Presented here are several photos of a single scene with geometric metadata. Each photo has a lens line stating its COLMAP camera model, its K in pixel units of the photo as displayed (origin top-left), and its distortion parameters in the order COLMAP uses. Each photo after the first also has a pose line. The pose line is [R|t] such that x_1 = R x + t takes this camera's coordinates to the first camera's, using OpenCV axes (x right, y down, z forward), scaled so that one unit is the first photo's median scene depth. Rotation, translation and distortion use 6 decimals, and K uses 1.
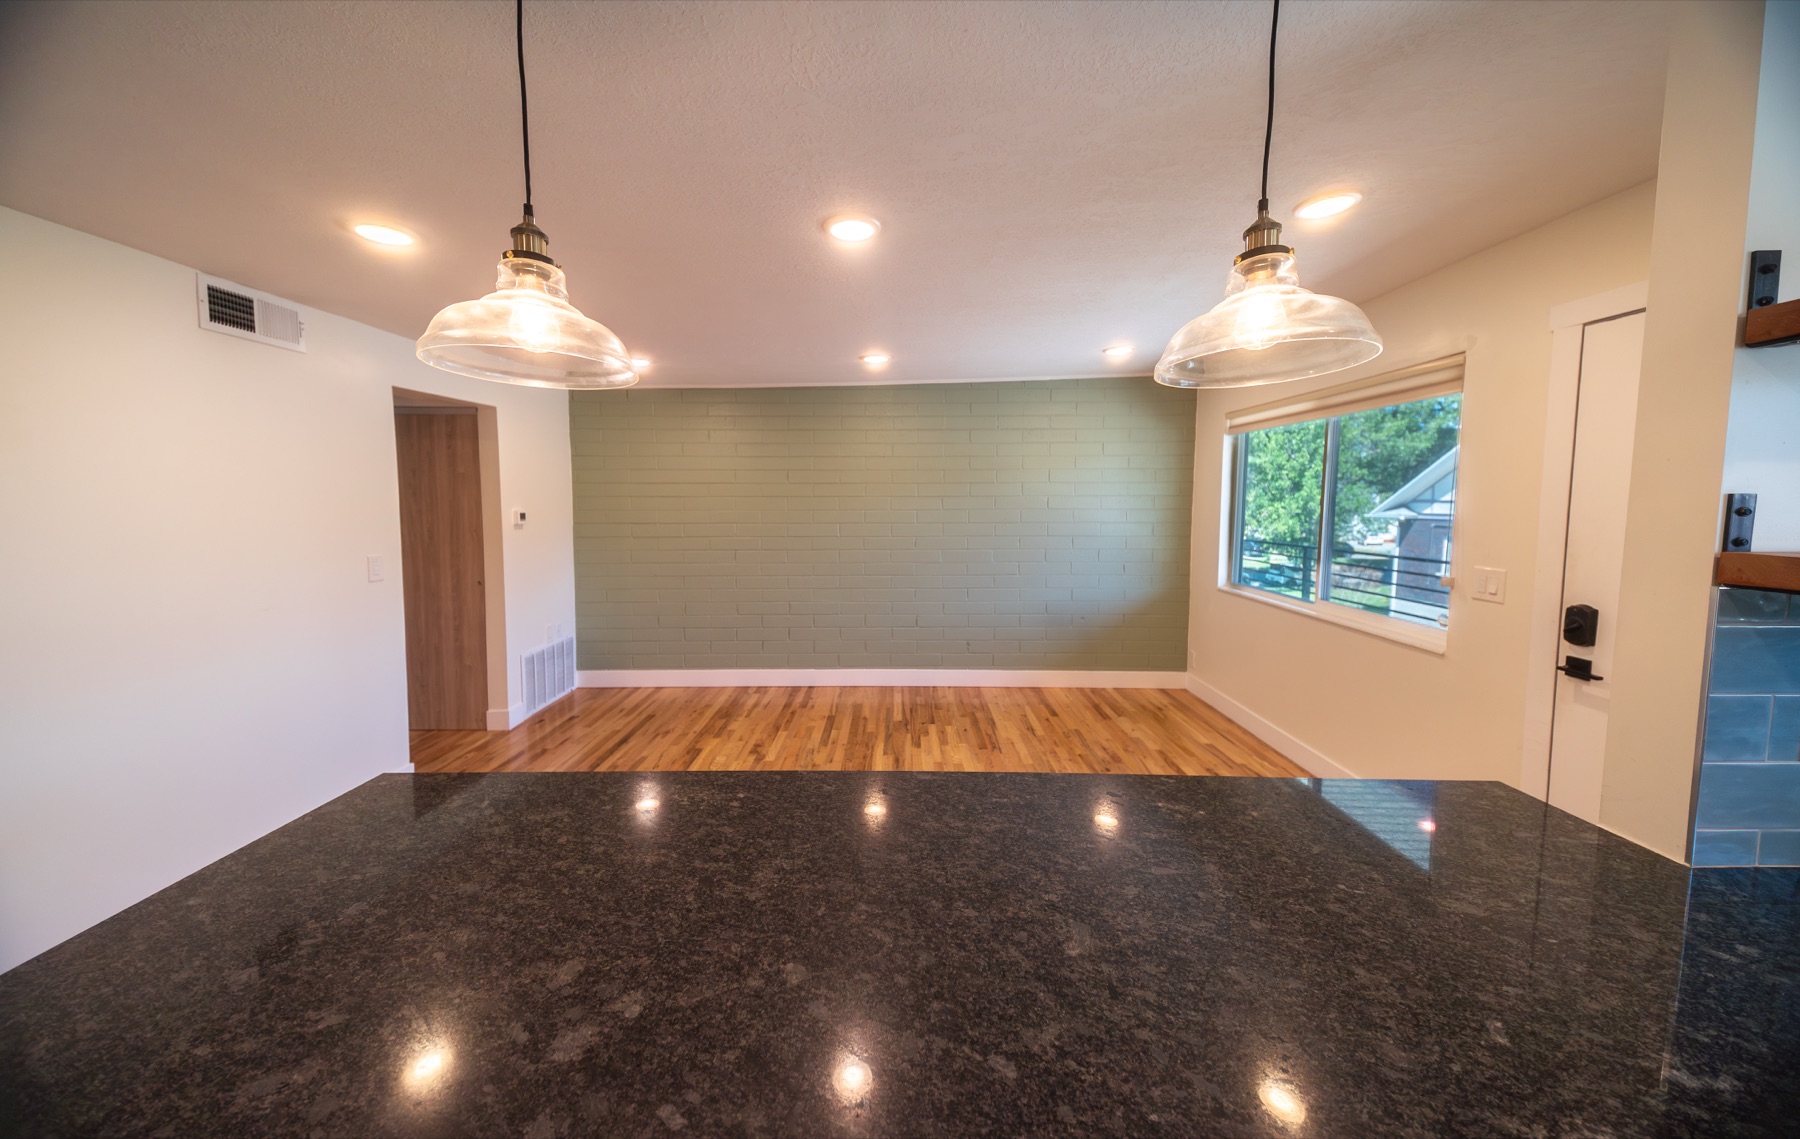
lens RADIAL K [[619.2, 0, 903.5], [0, 619.2, 546.4], [0, 0, 1]] dist [0.029728, -0.000119]
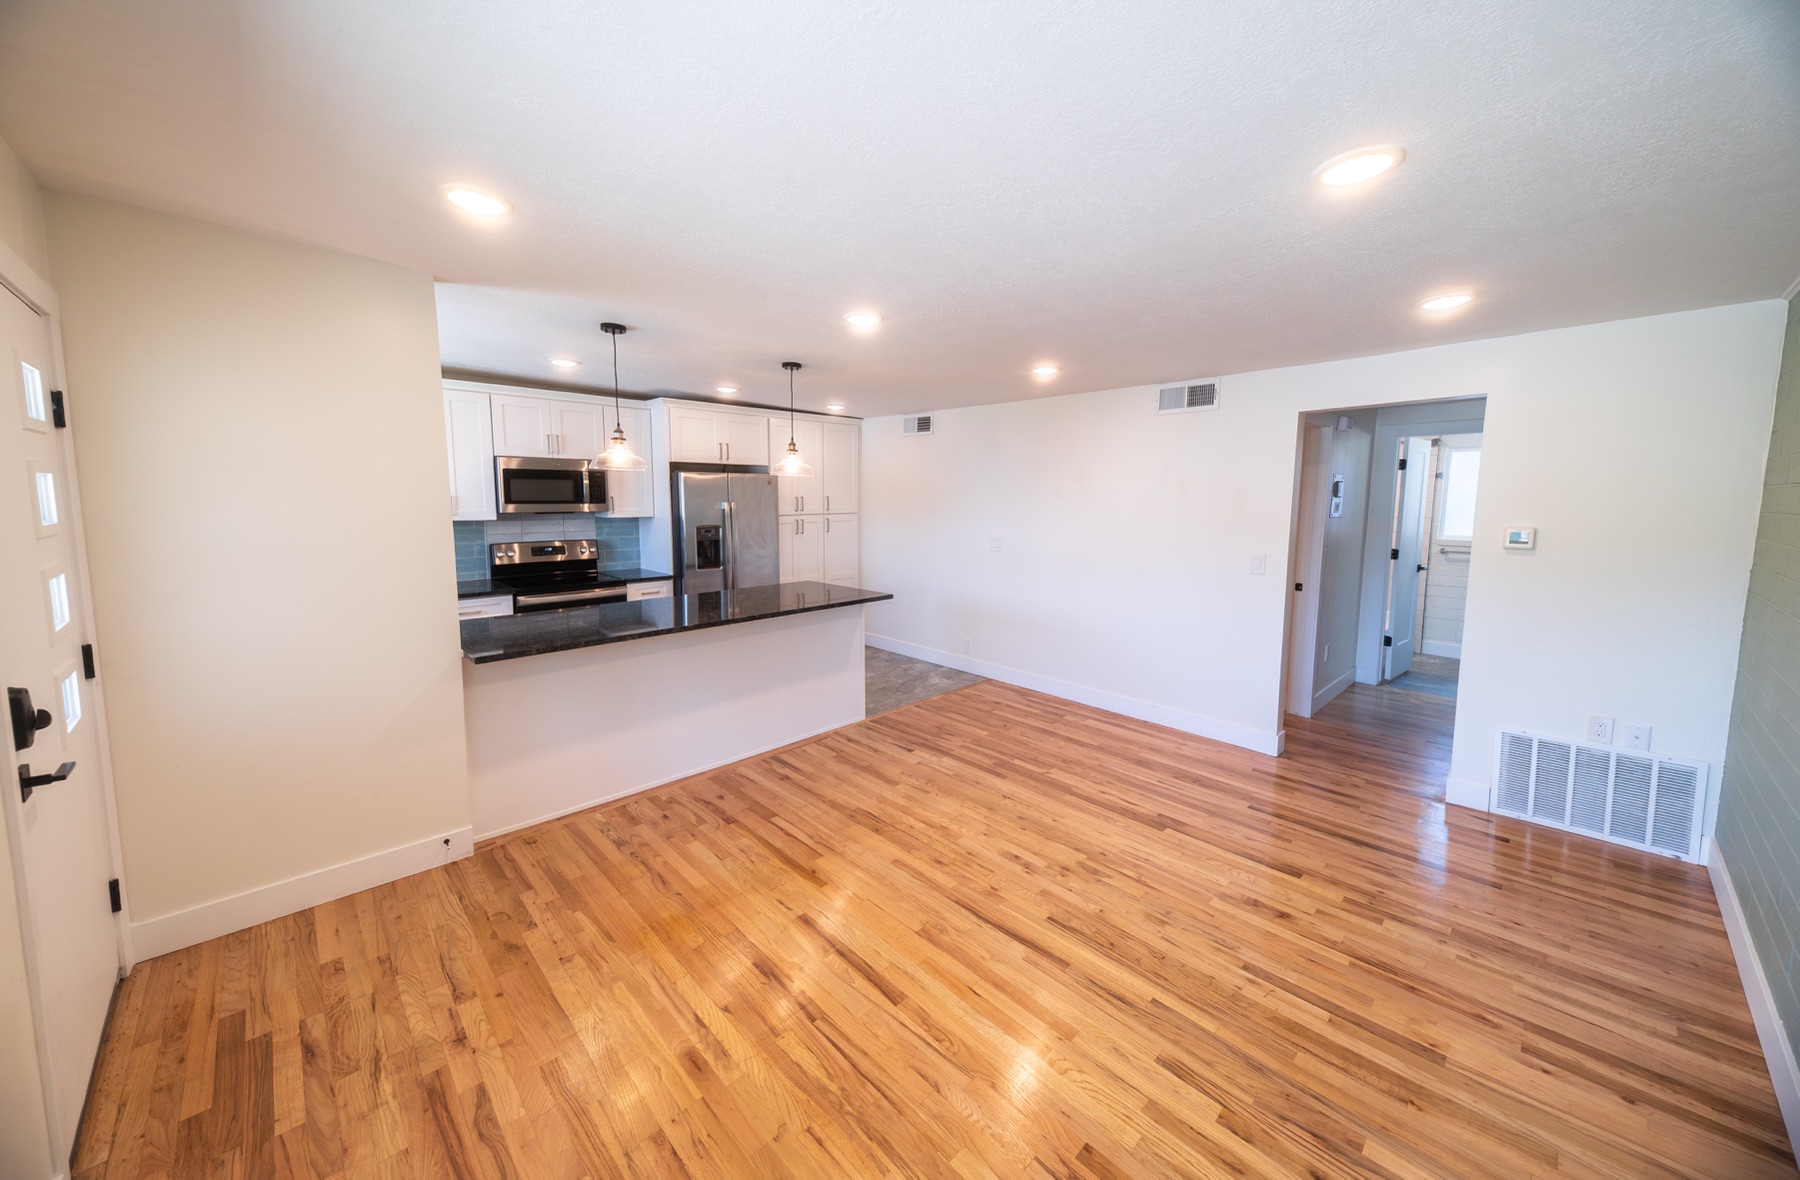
lens RADIAL K [[646.5, 0, 872.3], [0, 646.5, 552.0], [0, 0, 1]] dist [0.026584, -0.001177]
pose [[-0.741739, 0.058430, -0.668139, 0.483387], [-0.059059, 0.986638, 0.151847, -0.112434], [0.668084, 0.152090, -0.728377, 1.133344]]
